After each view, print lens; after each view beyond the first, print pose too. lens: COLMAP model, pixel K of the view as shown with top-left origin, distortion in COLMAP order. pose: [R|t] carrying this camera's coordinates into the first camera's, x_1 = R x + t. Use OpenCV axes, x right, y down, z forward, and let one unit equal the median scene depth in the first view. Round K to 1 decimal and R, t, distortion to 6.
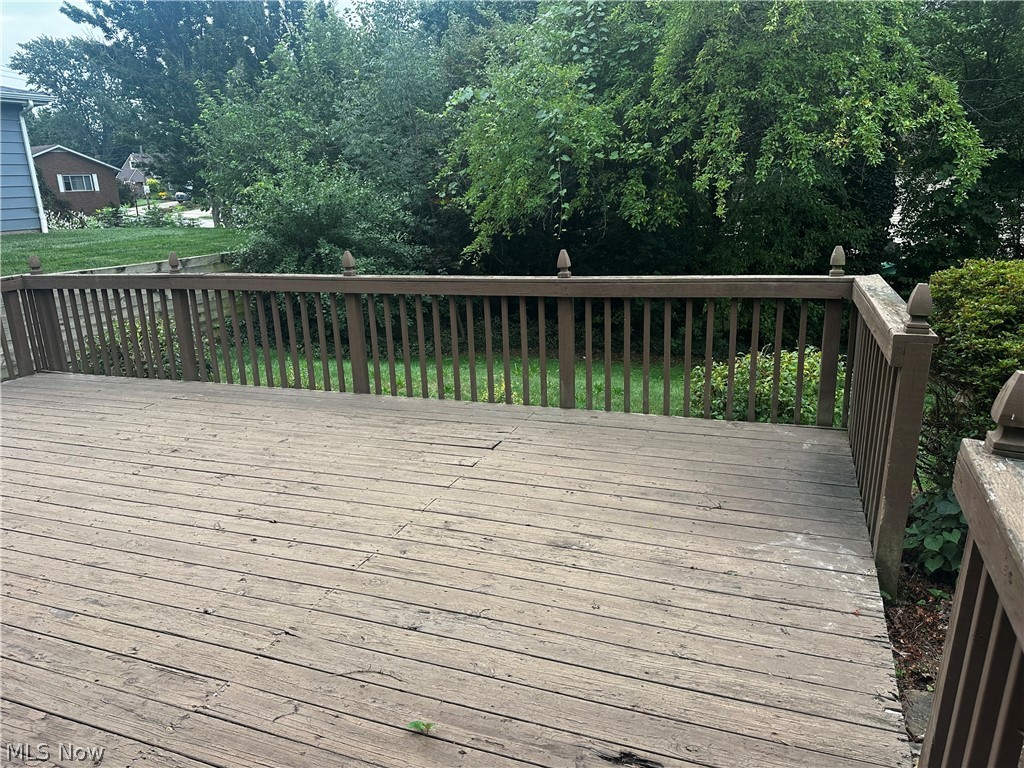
lens RADIAL K [[720.7, 0, 507.6], [0, 720.7, 385.4], [0, 0, 1]] dist [0.092372, -0.139866]
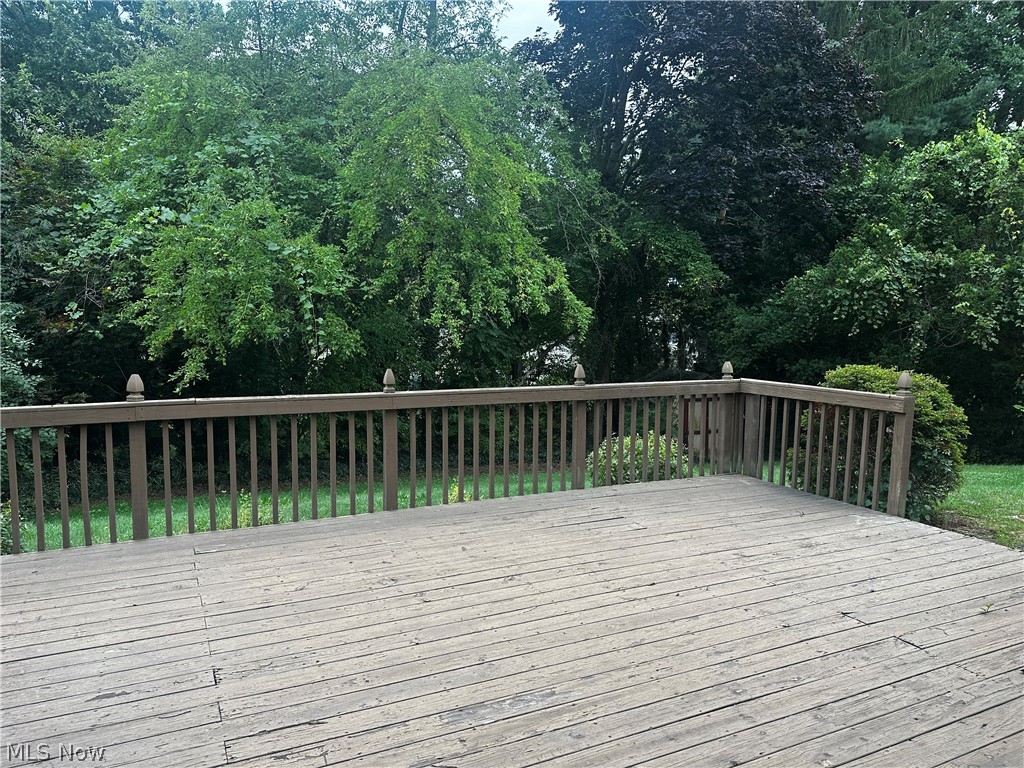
lens RADIAL K [[720.7, 0, 507.6], [0, 720.7, 385.4], [0, 0, 1]] dist [0.092372, -0.139866]
pose [[0.676536, -0.021235, 0.736103, -1.141901], [0.151834, 0.982129, -0.111215, -0.030460], [-0.720587, 0.187006, 0.667670, 0.268186]]
